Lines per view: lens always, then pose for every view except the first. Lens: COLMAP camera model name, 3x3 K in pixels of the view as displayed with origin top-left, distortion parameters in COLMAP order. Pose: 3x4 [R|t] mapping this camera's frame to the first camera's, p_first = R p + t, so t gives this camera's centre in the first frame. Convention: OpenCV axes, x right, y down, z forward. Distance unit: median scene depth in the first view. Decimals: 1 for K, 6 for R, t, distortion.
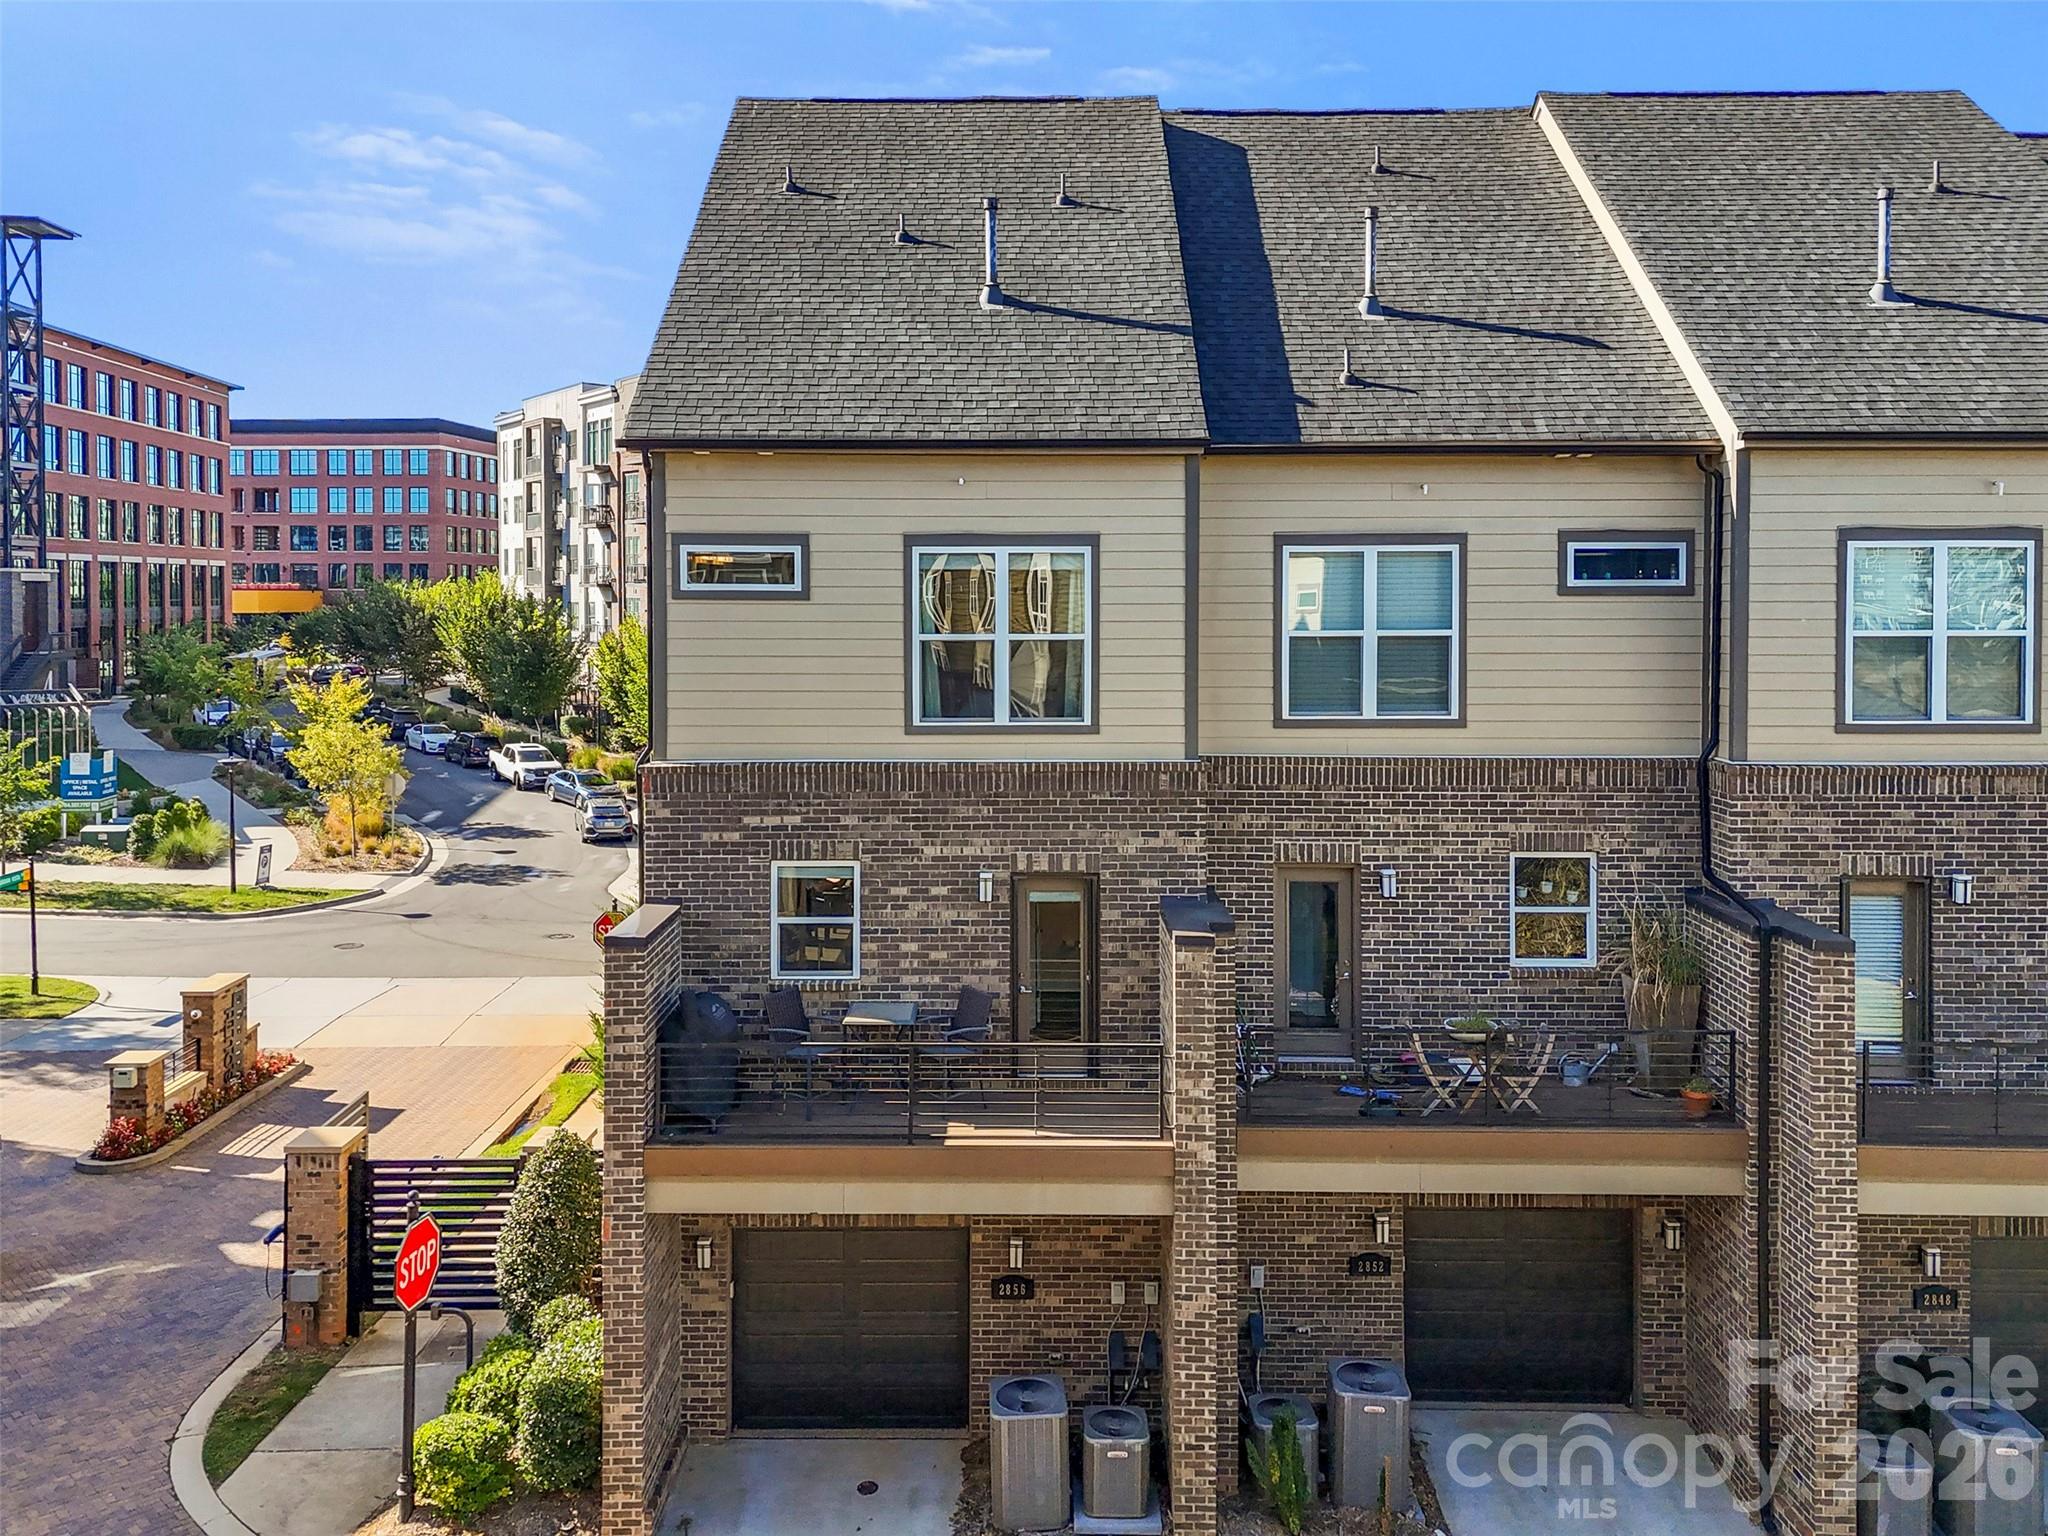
lens RADIAL K [[1570.4, 0, 1027.1], [0, 1570.4, 624.1], [0, 0, 1]] dist [0.025858, 0.005758]
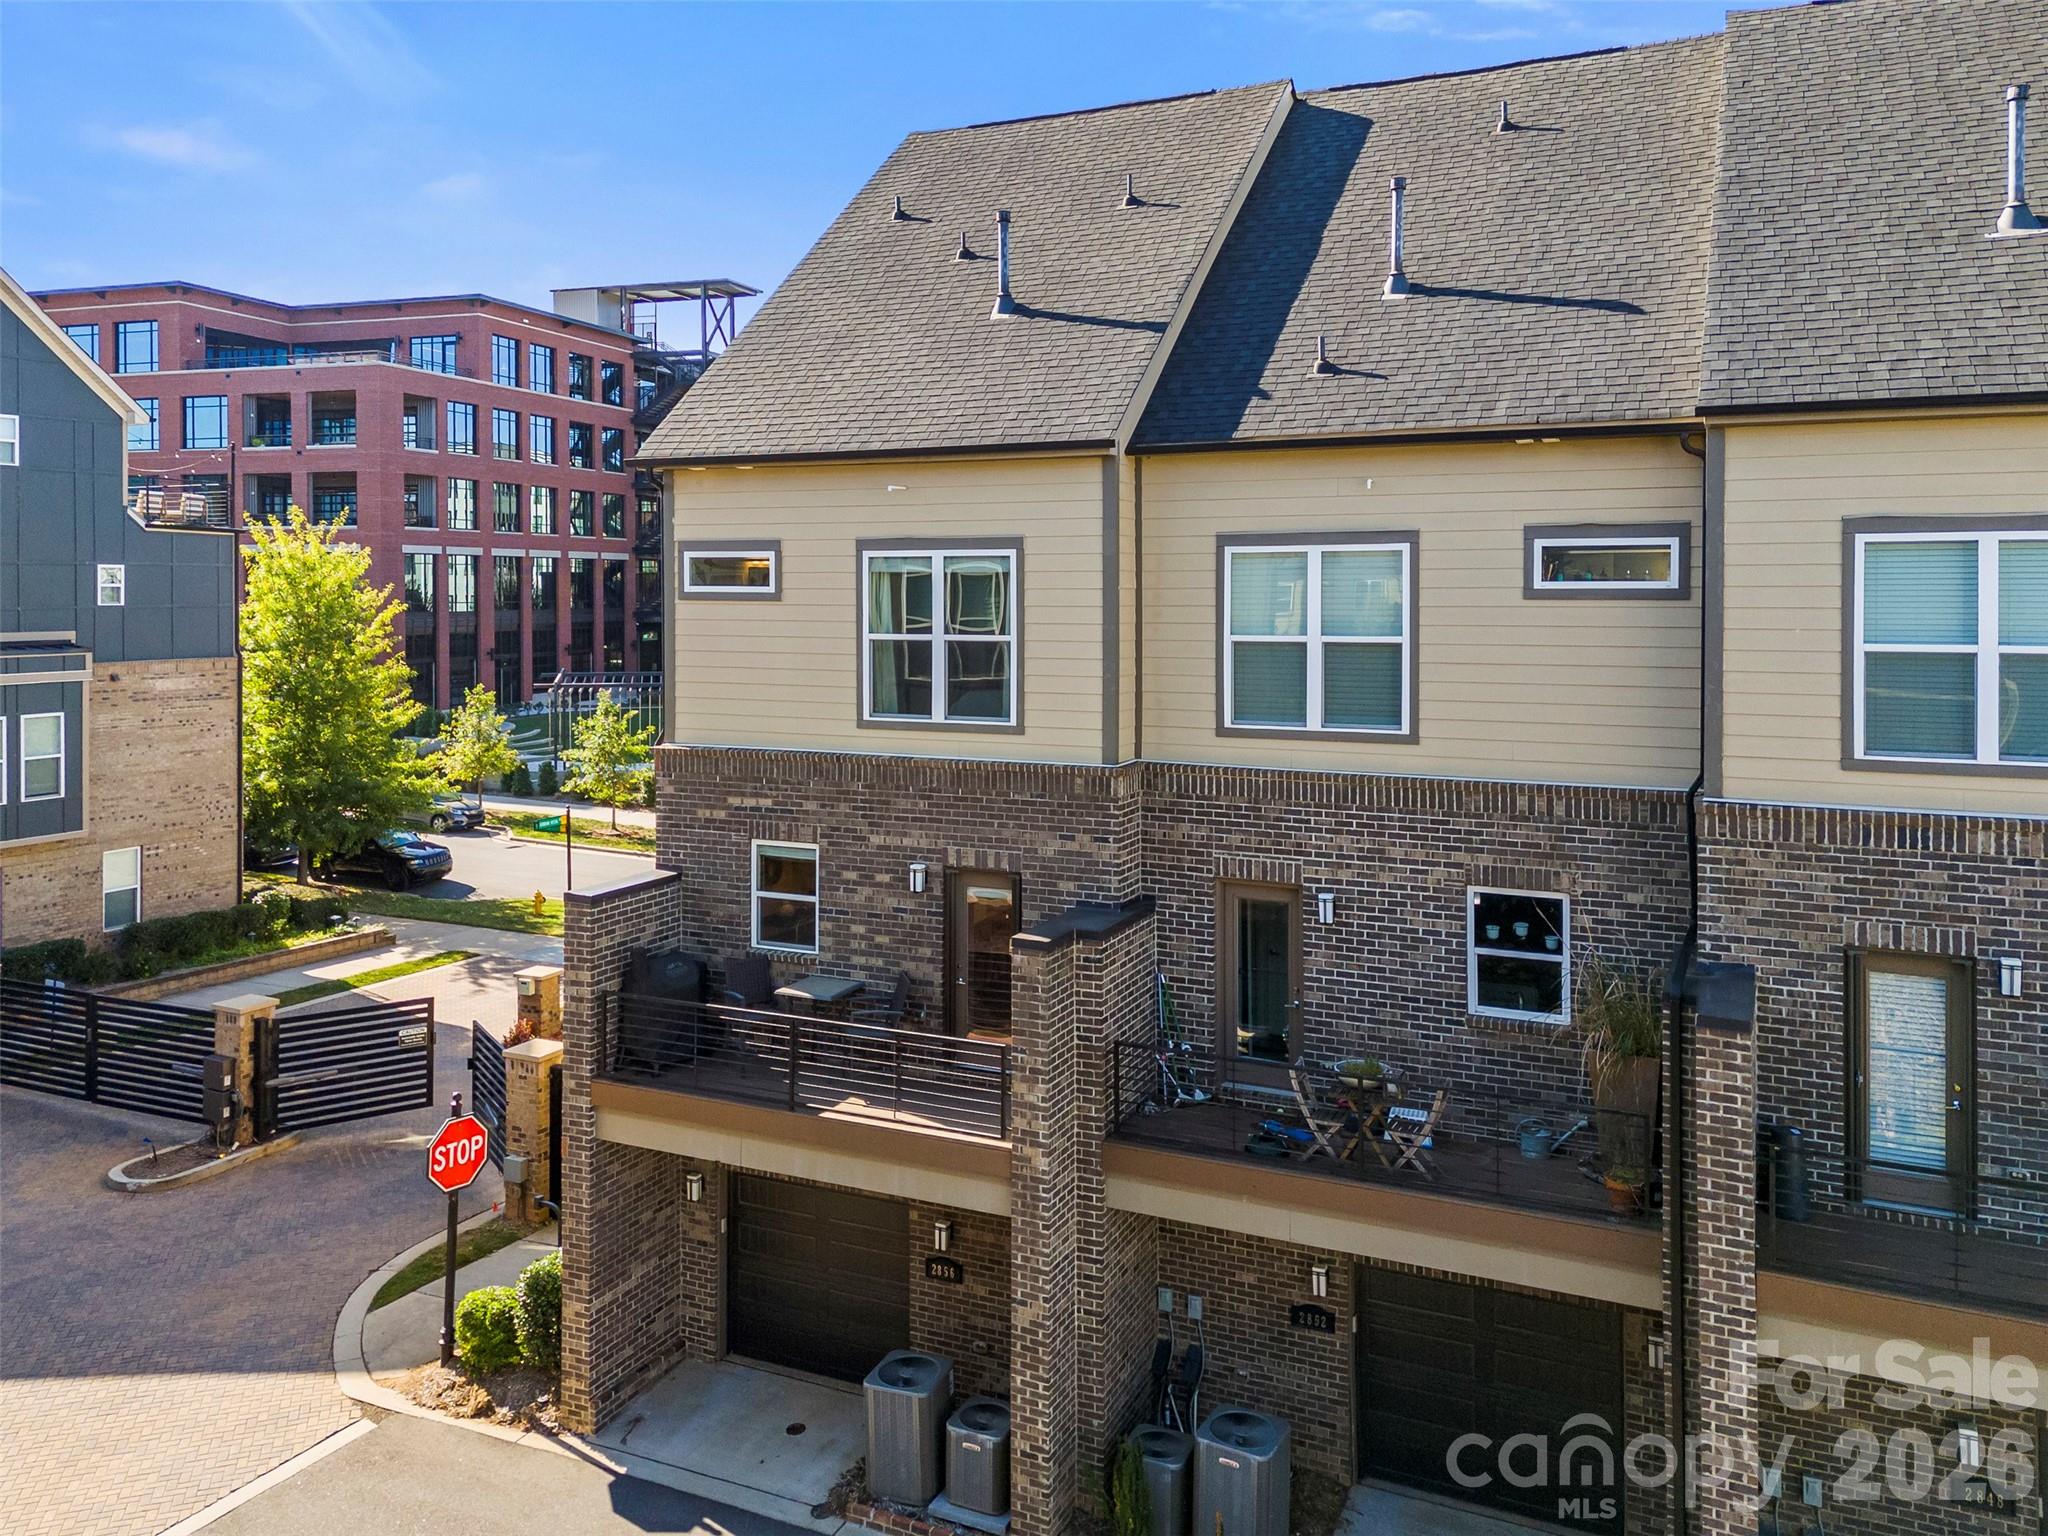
lens RADIAL K [[1566.7, 0, 1022.4], [0, 1566.7, 610.4], [0, 0, 1]] dist [0.029507, -0.002750]
pose [[0.908797, 0.006718, -0.417184, 0.465095], [-0.009939, 0.999935, -0.005549, -0.004421], [0.417120, 0.009189, 0.908805, 0.083640]]
